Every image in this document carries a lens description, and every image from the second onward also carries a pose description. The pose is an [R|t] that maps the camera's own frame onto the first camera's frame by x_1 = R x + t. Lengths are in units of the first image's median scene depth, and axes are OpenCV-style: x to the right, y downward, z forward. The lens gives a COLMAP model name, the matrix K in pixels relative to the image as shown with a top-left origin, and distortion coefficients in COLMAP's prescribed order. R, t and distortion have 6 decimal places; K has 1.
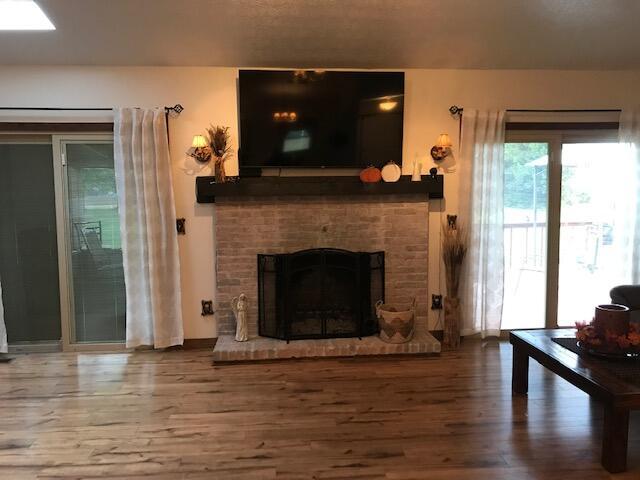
lens RADIAL K [[525.6, 0, 320.0], [0, 525.6, 240.0], [0, 0, 1]] dist [0.046916, -0.085700]
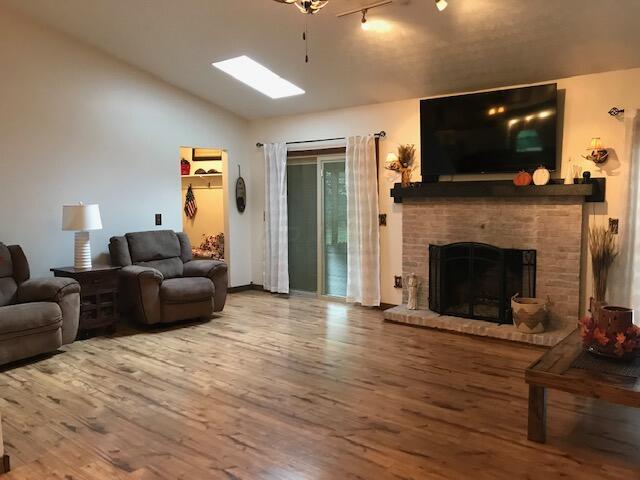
lens RADIAL K [[525.6, 0, 320.0], [0, 525.6, 240.0], [0, 0, 1]] dist [0.046916, -0.085700]
pose [[0.711184, 0.063180, -0.700161, 0.577239], [-0.066875, 0.997517, 0.022084, 0.007519], [0.699818, 0.031117, 0.713643, -0.082748]]
